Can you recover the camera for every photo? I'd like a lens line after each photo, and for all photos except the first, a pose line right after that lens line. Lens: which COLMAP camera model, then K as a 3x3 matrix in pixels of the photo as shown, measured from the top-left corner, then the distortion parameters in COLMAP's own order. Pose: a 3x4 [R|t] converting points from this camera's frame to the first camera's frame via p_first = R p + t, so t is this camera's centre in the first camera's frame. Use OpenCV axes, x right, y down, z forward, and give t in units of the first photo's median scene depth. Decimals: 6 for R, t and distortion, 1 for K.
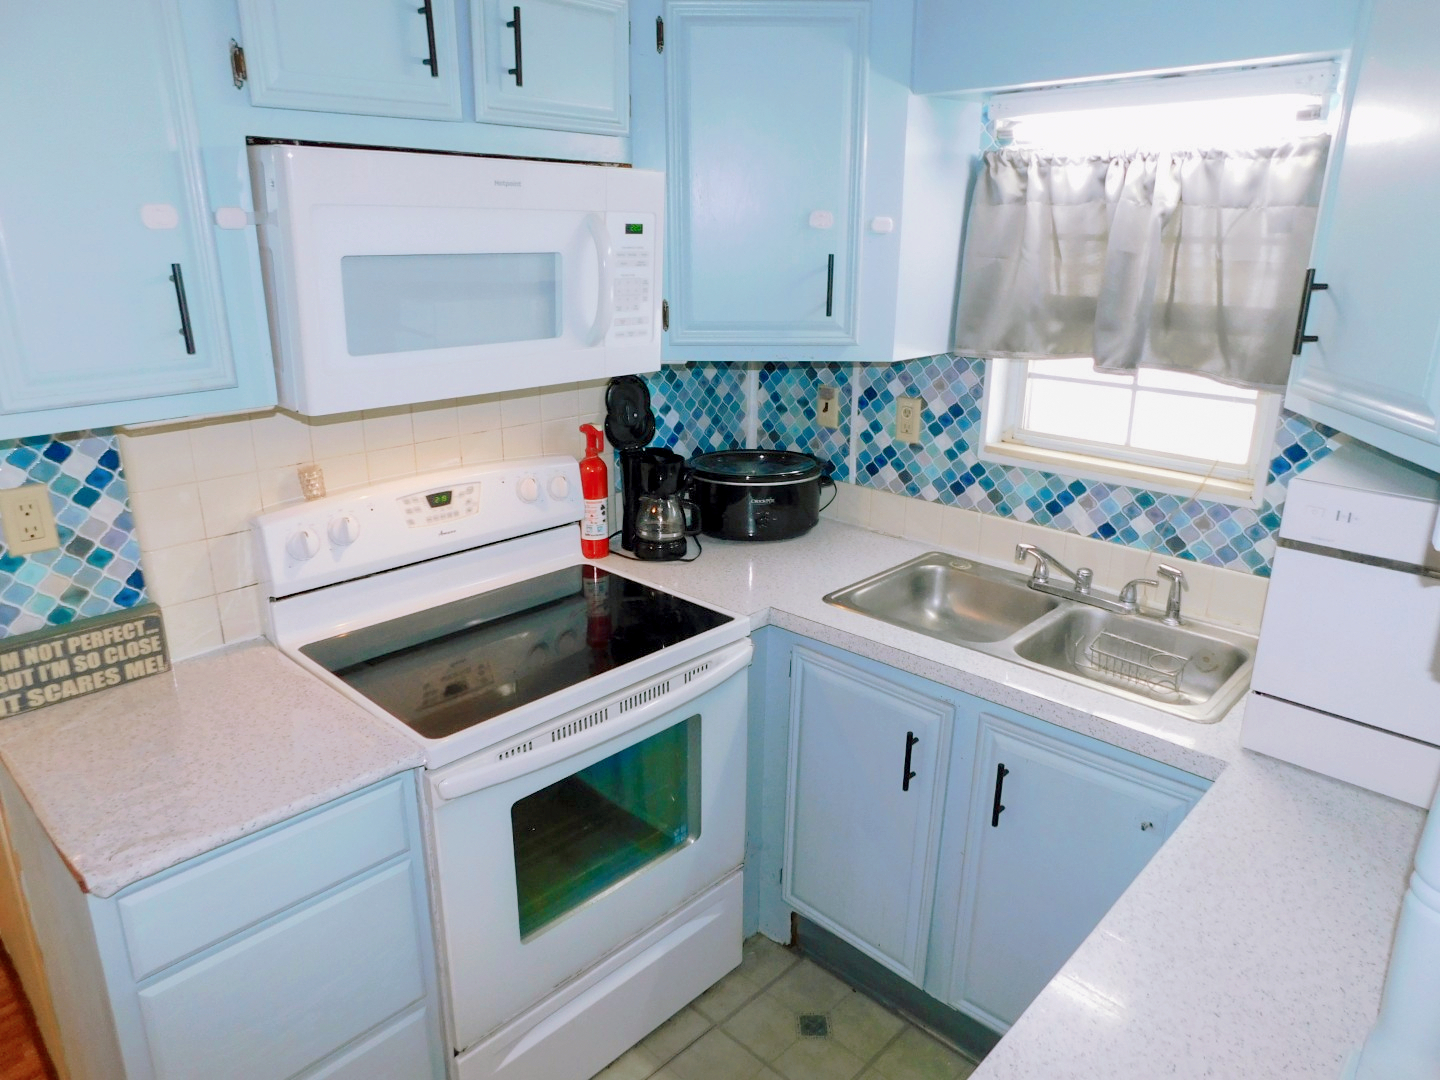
lens RADIAL K [[952.0, 0, 722.8], [0, 952.0, 534.2], [0, 0, 1]] dist [-0.066618, 0.052239]
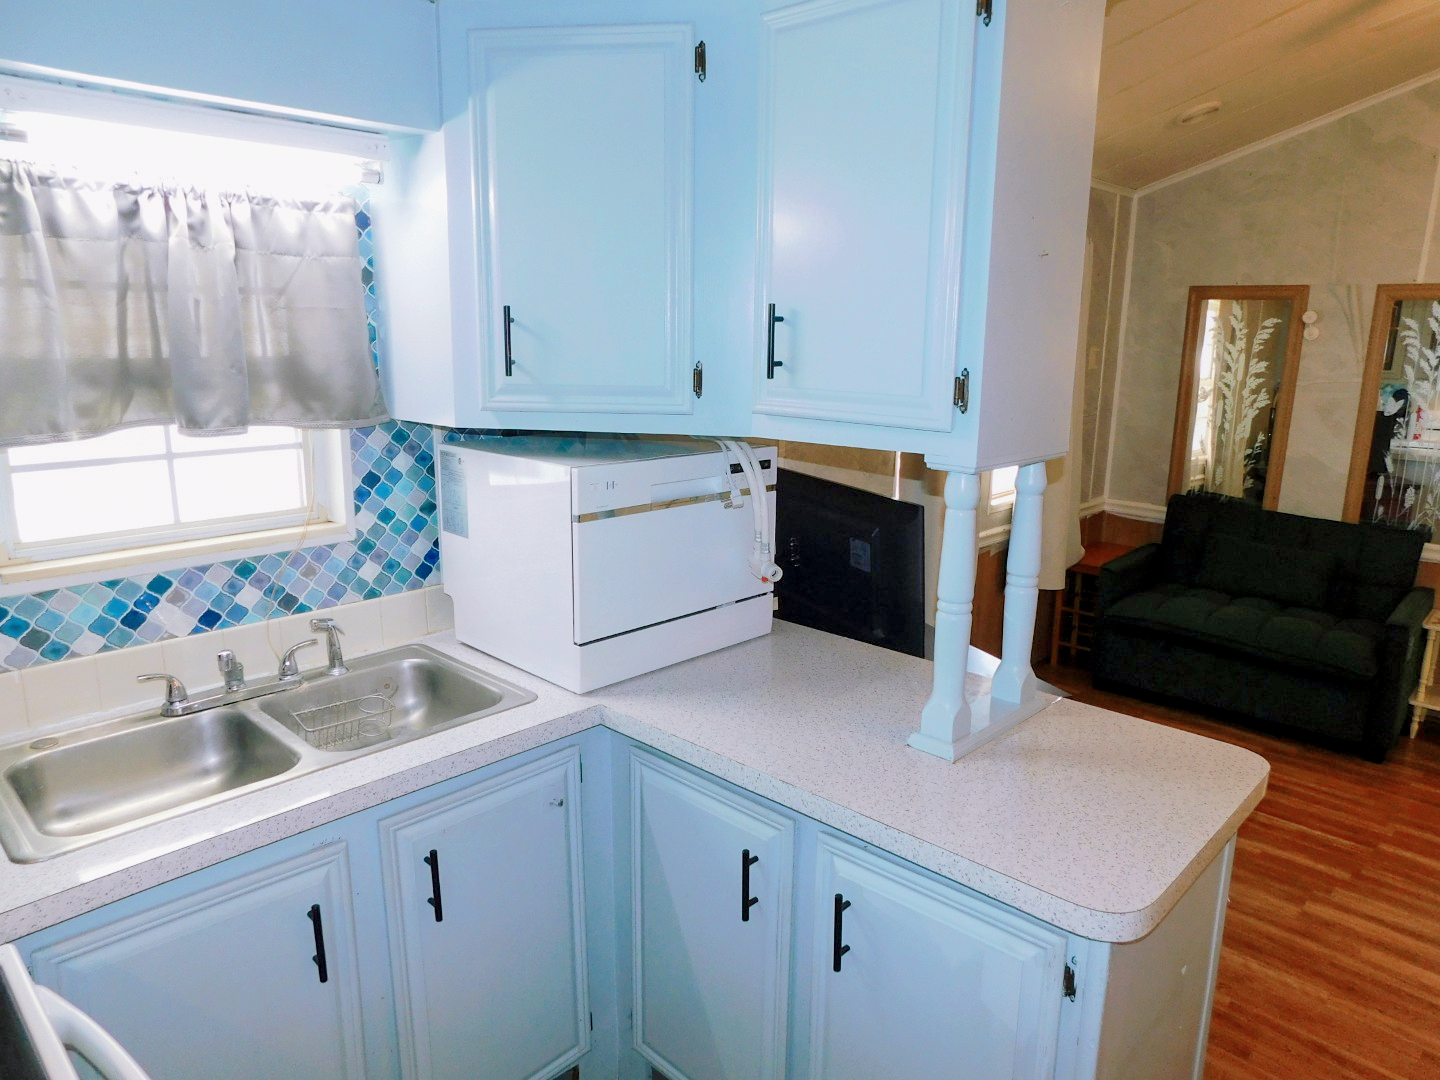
lens RADIAL K [[952.0, 0, 727.8], [0, 952.0, 540.7], [0, 0, 1]] dist [-0.066618, 0.052239]
pose [[-0.006174, -0.225027, 0.974333, -0.450245], [0.292290, 0.931394, 0.216962, -0.127349], [-0.956310, 0.286128, 0.060022, 0.507310]]
